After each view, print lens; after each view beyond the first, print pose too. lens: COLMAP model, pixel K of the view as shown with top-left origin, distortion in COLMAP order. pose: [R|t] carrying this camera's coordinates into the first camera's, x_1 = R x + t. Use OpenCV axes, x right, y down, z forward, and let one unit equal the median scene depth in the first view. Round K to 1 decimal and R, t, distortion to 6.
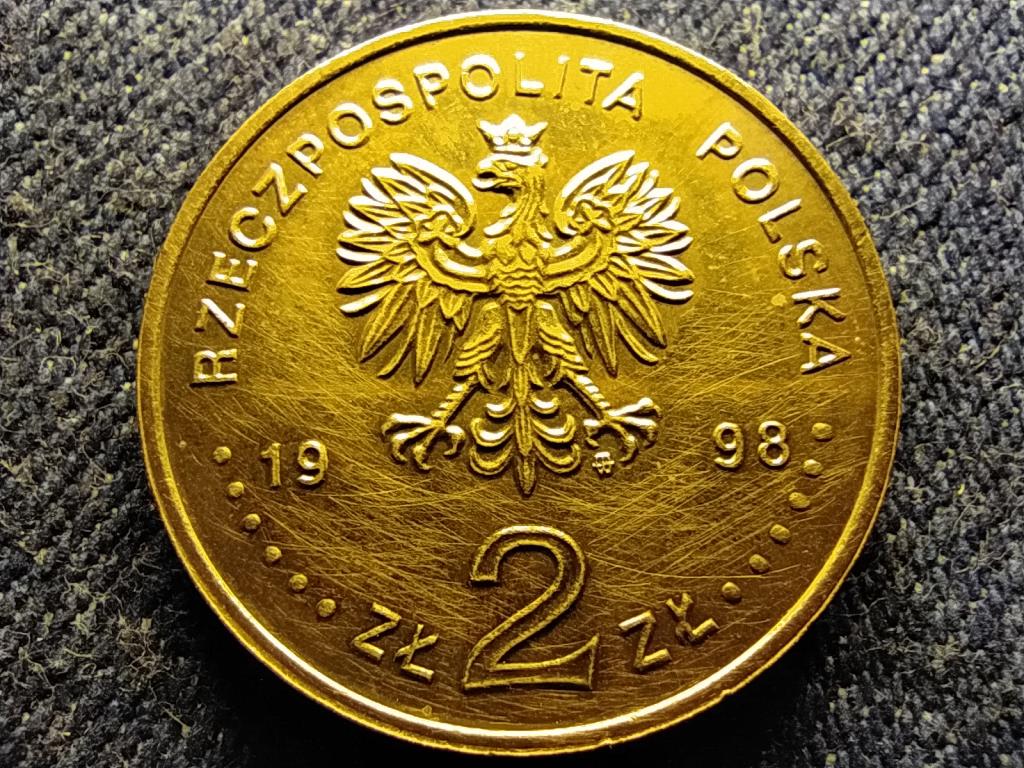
lens RADIAL K [[765.8, 0, 510.1], [0, 765.8, 400.6], [0, 0, 1]] dist [0.060004, -0.088274]
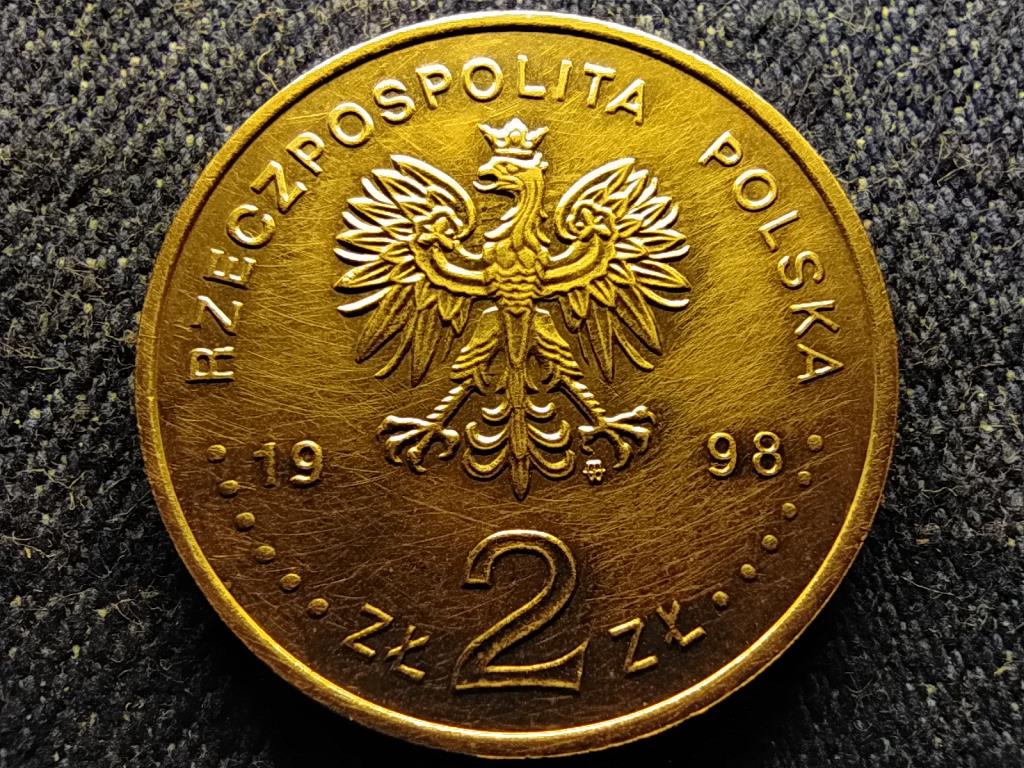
lens RADIAL K [[765.8, 0, 510.1], [0, 765.8, 400.6], [0, 0, 1]] dist [0.060004, -0.088274]
pose [[0.992872, -0.119164, -0.002206, -0.157551], [0.119162, 0.992874, -0.001323, -0.114383], [0.002348, 0.001051, 0.999997, 0.015418]]
